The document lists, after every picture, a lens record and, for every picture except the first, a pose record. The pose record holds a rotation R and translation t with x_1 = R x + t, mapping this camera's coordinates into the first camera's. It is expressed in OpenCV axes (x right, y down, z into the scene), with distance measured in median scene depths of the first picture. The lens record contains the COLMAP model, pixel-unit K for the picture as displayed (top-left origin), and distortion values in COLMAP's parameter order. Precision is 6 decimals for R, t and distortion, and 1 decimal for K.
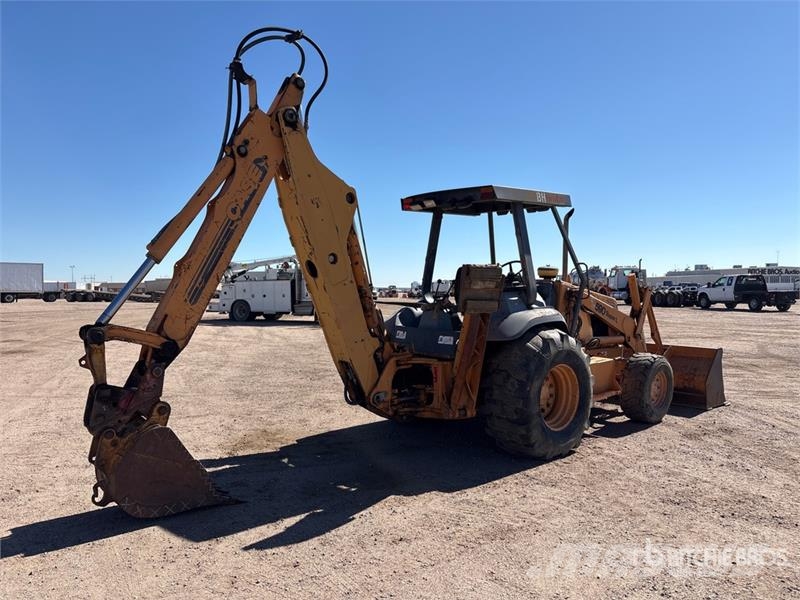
lens RADIAL K [[600.8, 0, 396.2], [0, 600.8, 297.4], [0, 0, 1]] dist [0.041482, -0.034680]
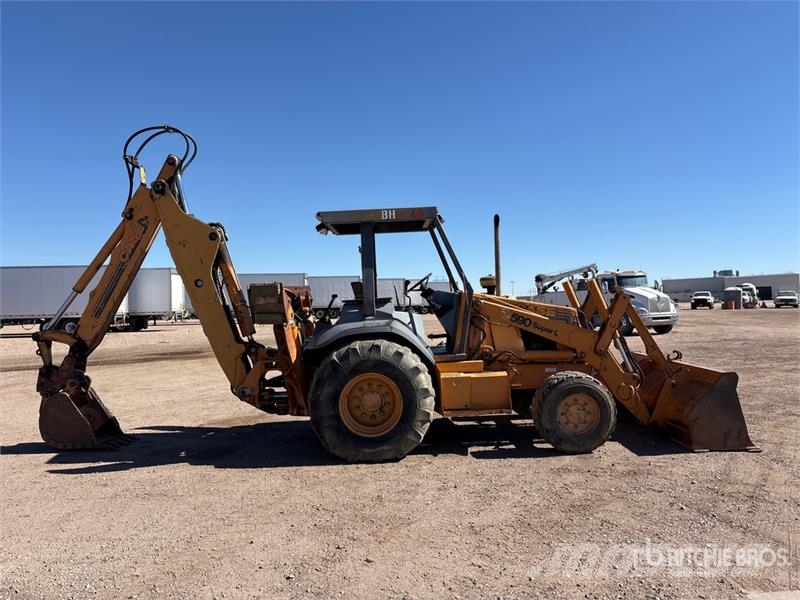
lens RADIAL K [[600.8, 0, 404.8], [0, 600.8, 282.6], [0, 0, 1]] dist [0.041482, -0.034680]
pose [[0.777632, -0.041328, -0.627360, 0.965166], [0.015329, 0.998787, -0.046796, 0.002758], [0.628533, 0.026773, 0.777322, 0.213760]]
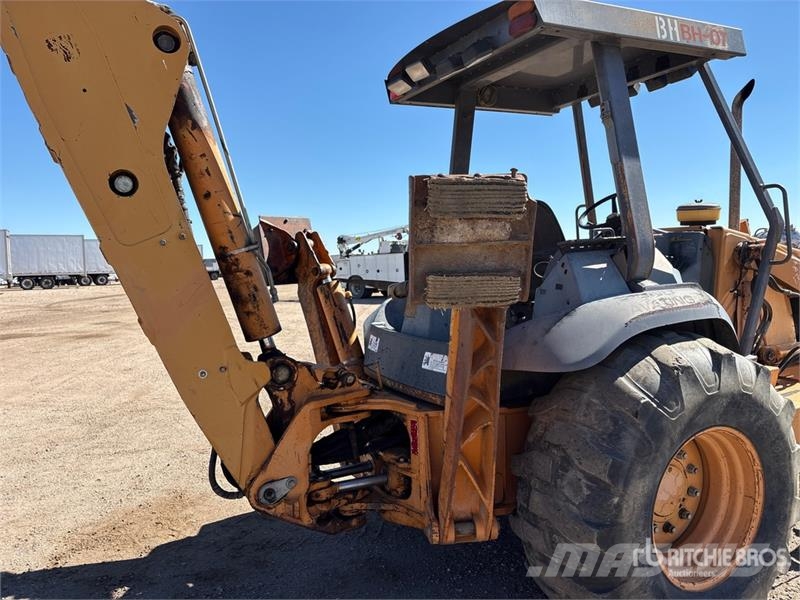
lens RADIAL K [[600.8, 0, 398.2], [0, 600.8, 304.5], [0, 0, 1]] dist [0.041482, -0.034680]
pose [[0.969571, -0.009056, -0.244643, 0.165981], [0.022734, 0.998328, 0.053147, 0.002460], [0.243753, -0.057092, 0.968156, 0.552295]]
